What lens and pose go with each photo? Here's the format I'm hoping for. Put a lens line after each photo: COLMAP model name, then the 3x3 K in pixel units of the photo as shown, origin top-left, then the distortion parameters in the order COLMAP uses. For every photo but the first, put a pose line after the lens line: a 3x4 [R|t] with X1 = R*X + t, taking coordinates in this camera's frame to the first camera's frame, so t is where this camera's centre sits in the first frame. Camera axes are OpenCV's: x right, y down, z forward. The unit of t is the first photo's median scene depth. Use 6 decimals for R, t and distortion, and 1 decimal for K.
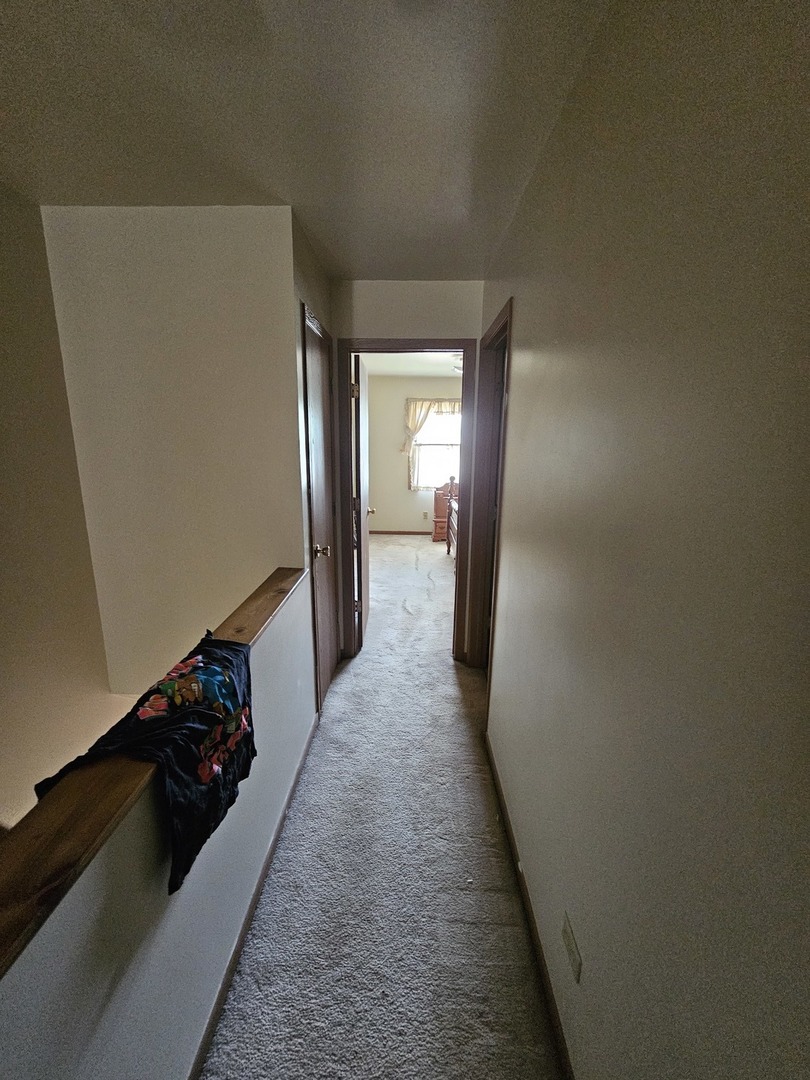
lens RADIAL K [[445.3, 0, 399.2], [0, 445.3, 539.2], [0, 0, 1]] dist [0.007488, 0.000345]
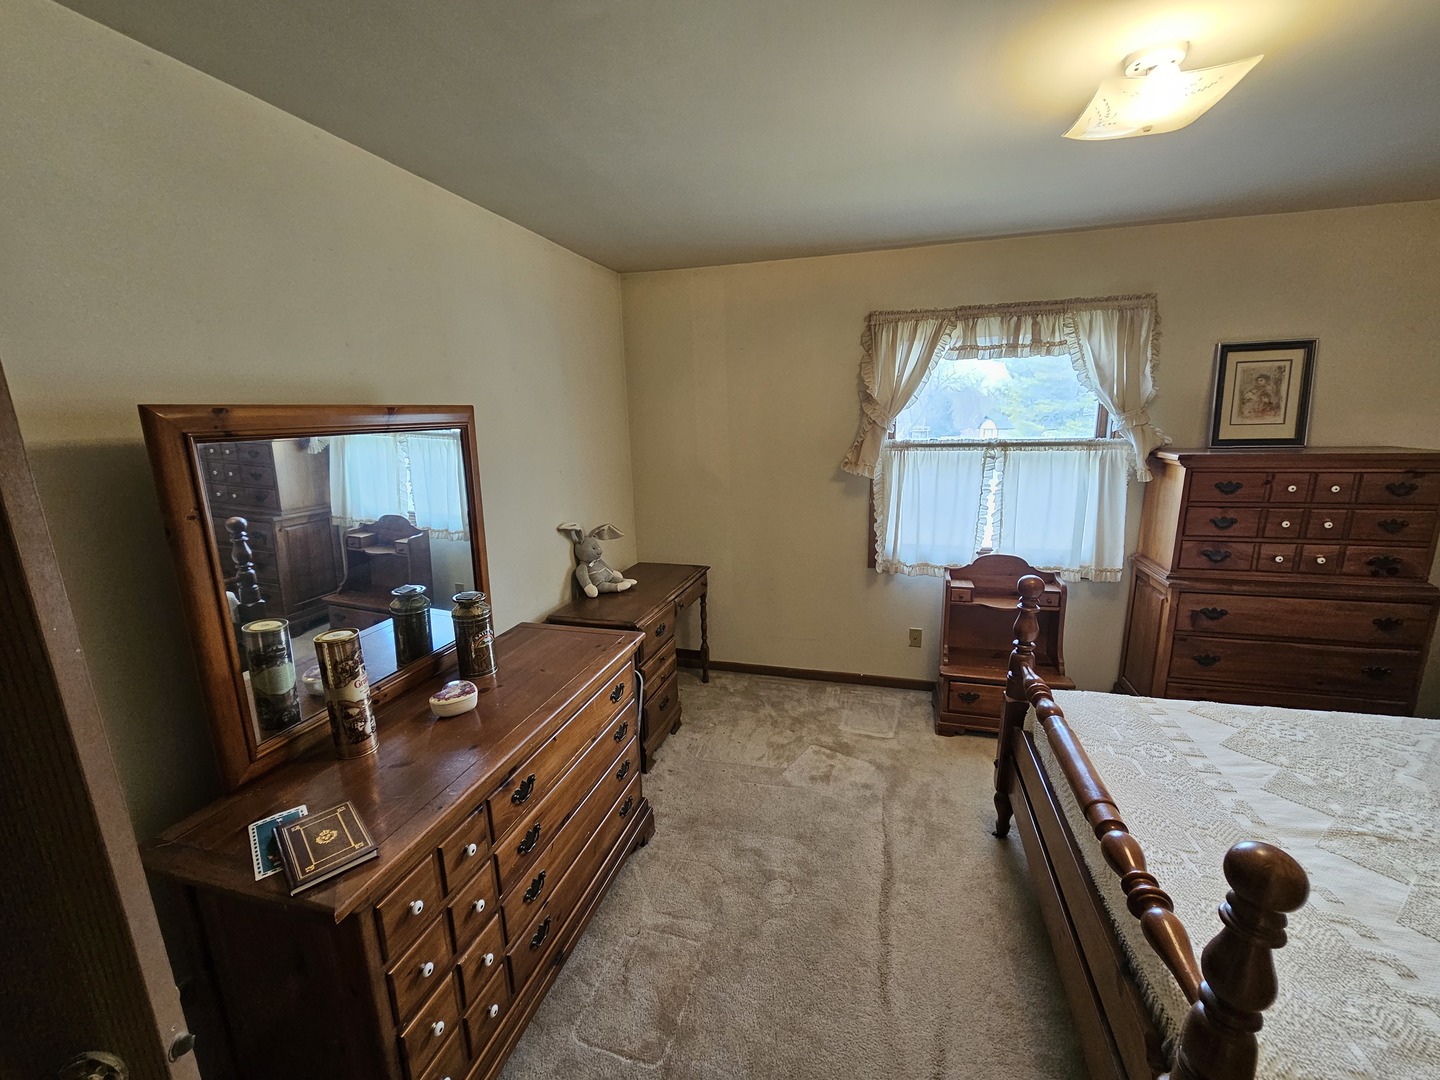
lens RADIAL K [[593.8, 0, 725.7], [0, 593.8, 534.2], [0, 0, 1]] dist [0.007488, 0.000345]
pose [[0.973853, 0.024521, -0.225851, 0.017260], [-0.034111, 0.998670, -0.038657, -0.121395], [0.224603, 0.045350, 0.973395, 0.526038]]
